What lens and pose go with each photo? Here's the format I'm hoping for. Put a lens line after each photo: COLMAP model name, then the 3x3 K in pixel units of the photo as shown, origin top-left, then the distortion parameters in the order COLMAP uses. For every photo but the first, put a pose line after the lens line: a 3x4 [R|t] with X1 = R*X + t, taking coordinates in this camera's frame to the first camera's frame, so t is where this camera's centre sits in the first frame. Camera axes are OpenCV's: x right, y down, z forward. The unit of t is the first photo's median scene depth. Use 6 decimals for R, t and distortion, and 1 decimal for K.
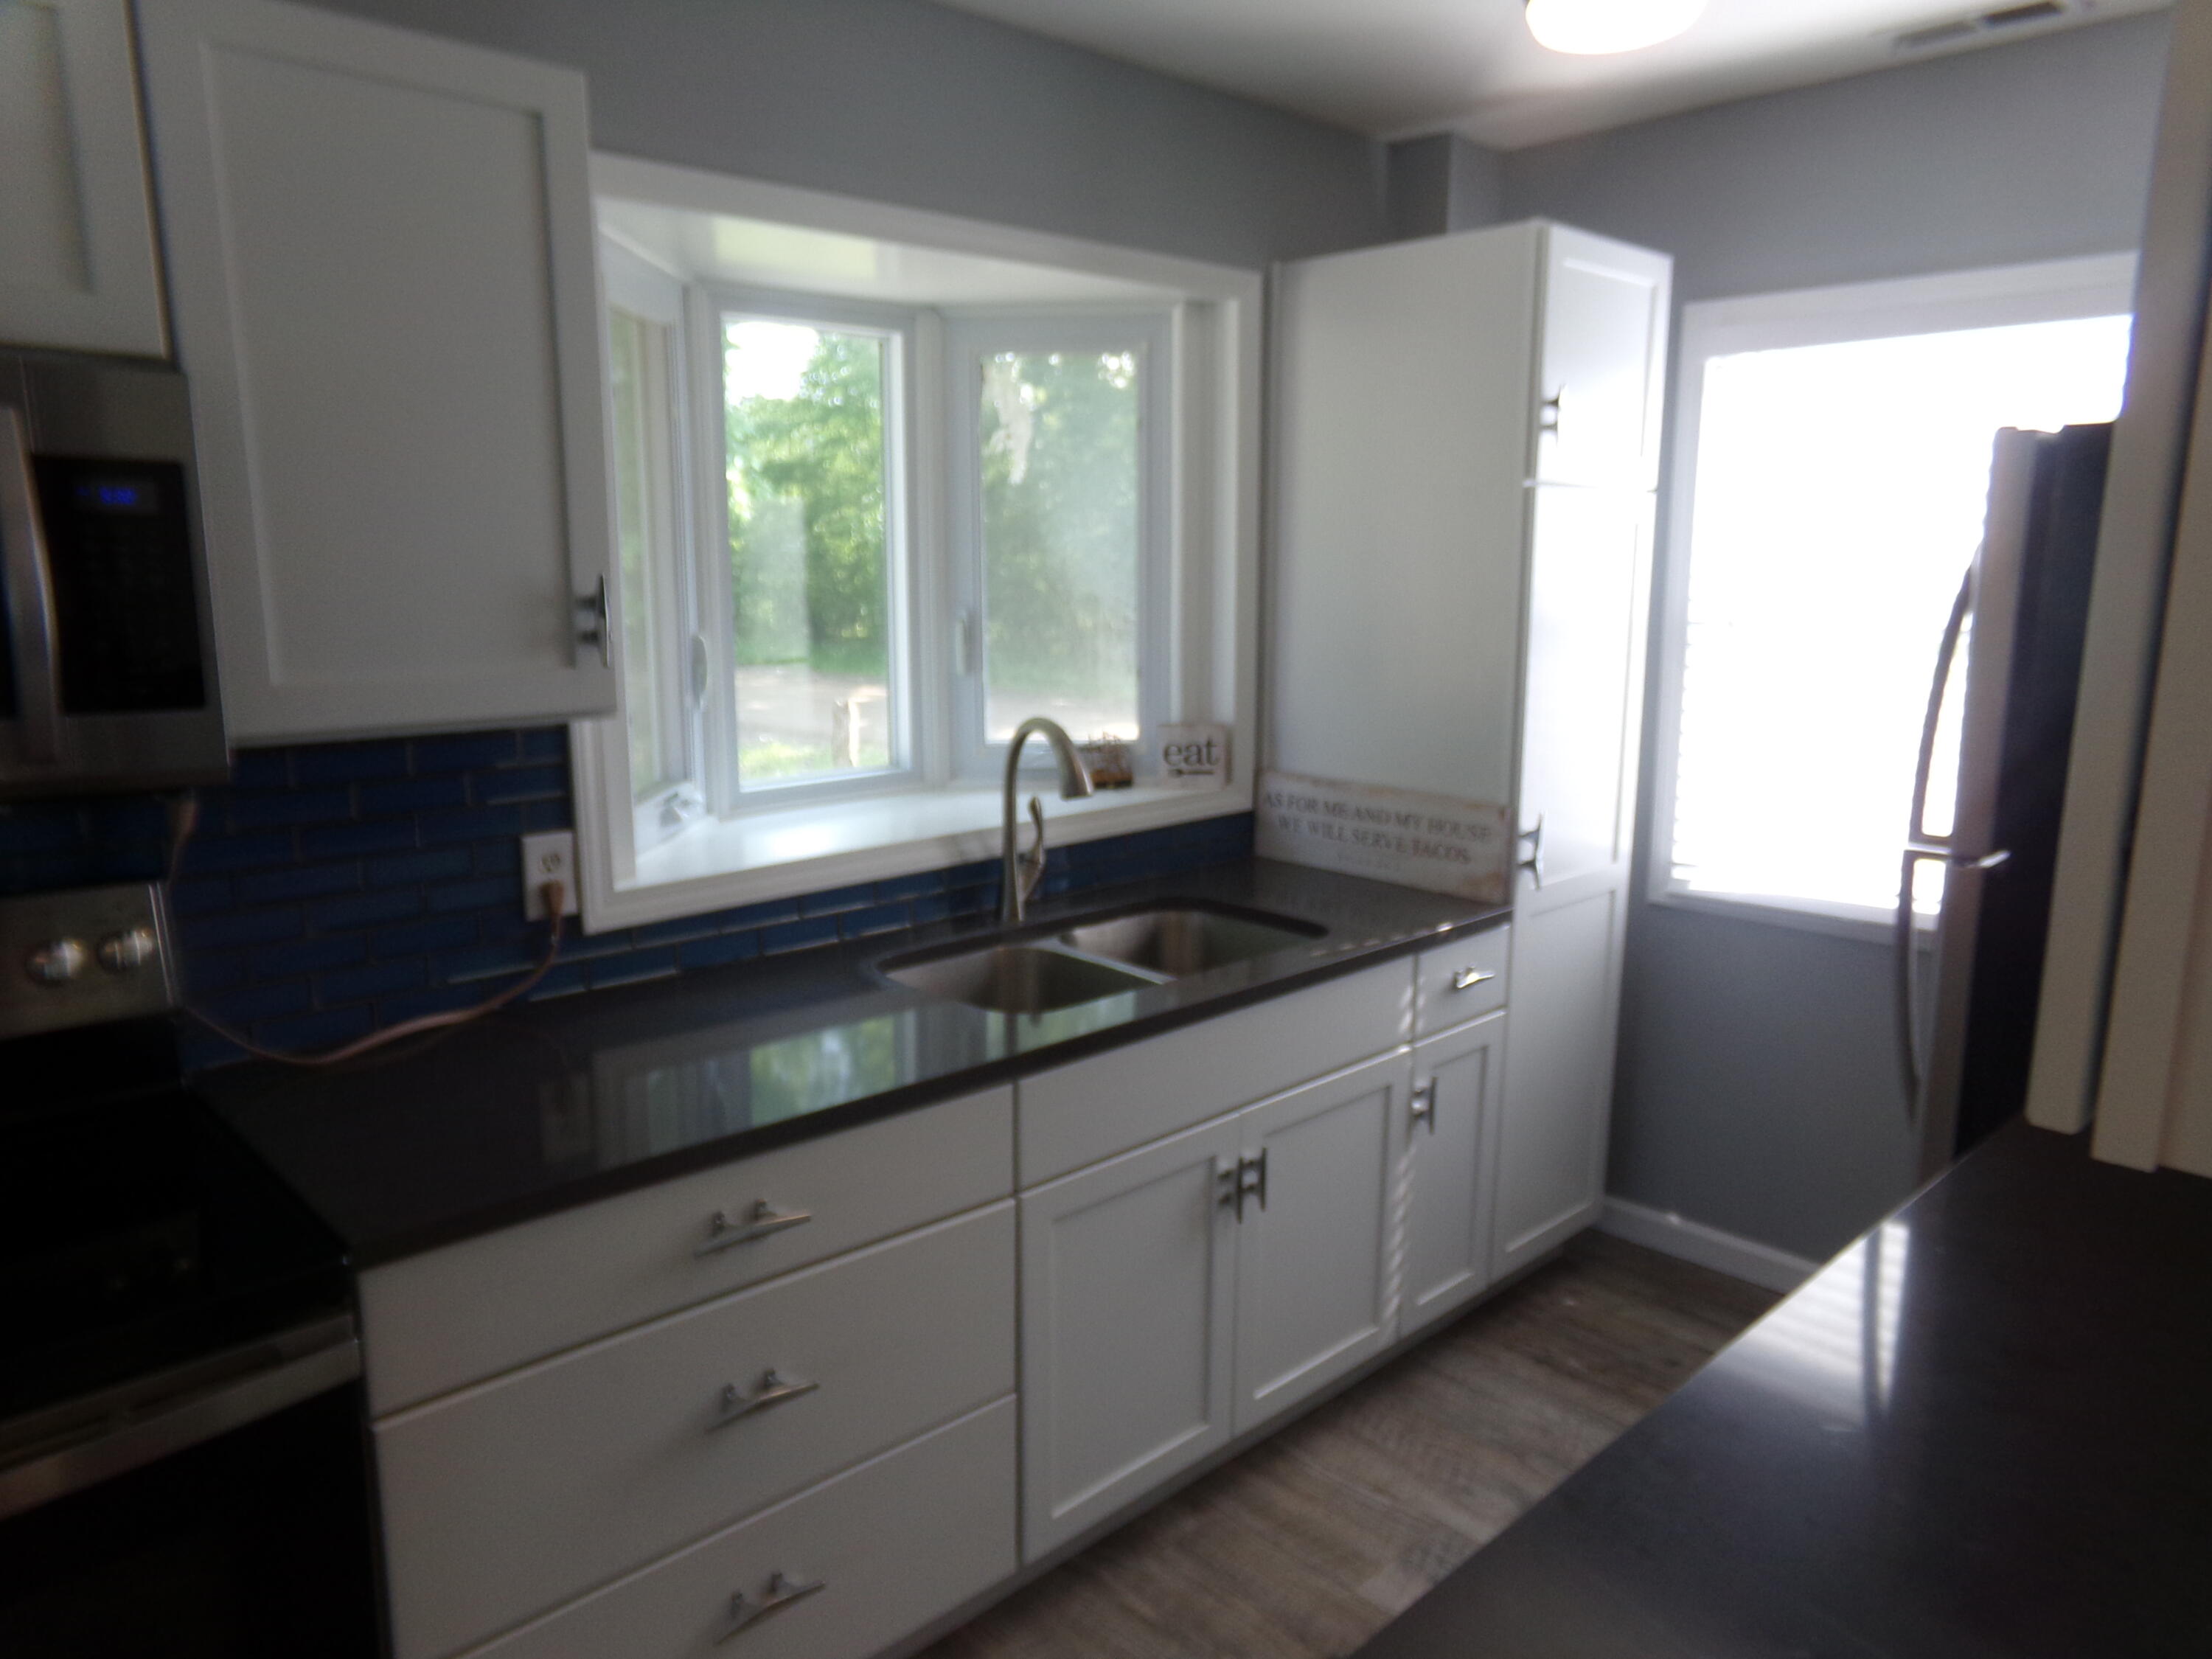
lens RADIAL K [[1513.8, 0, 1093.3], [0, 1513.8, 833.6], [0, 0, 1]] dist [-0.125966, 0.237112]
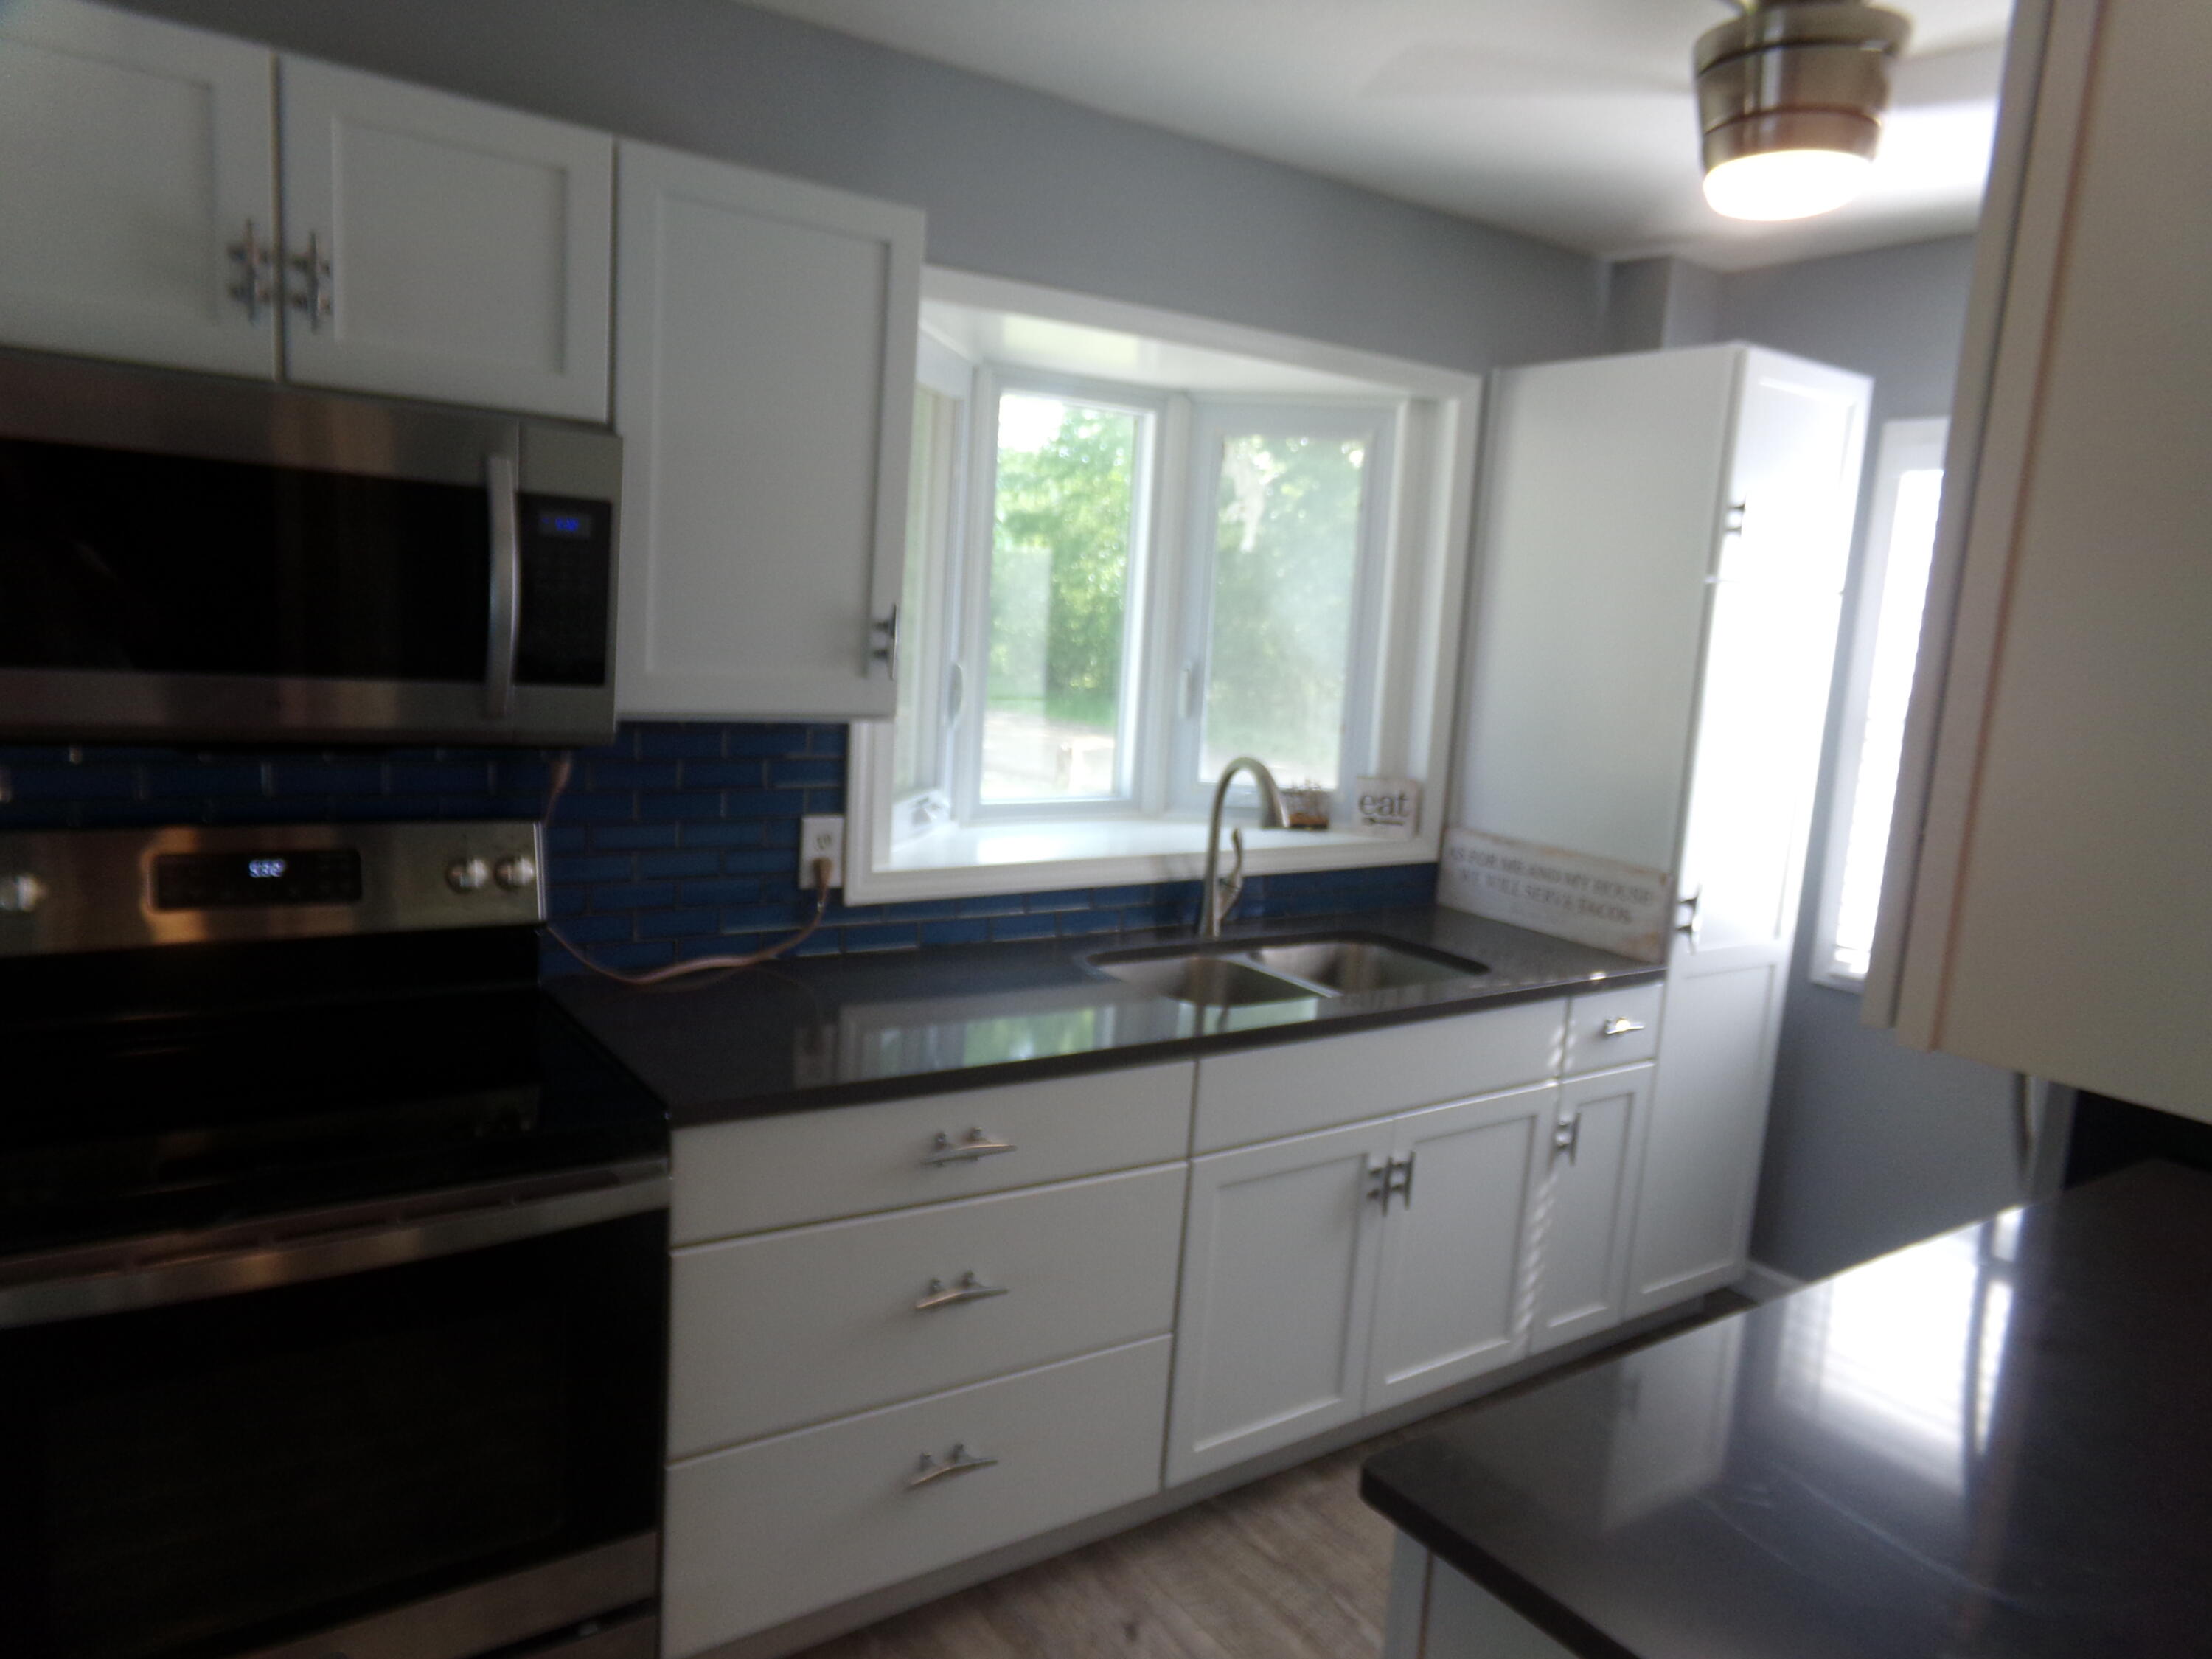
lens RADIAL K [[1539.3, 0, 1115.7], [0, 1539.3, 841.5], [0, 0, 1]] dist [-0.096177, 0.175563]
pose [[0.988532, 0.084603, -0.125090, 0.016208], [-0.089316, 0.995471, -0.032553, 0.031709], [0.121770, 0.043353, 0.991611, -0.150998]]
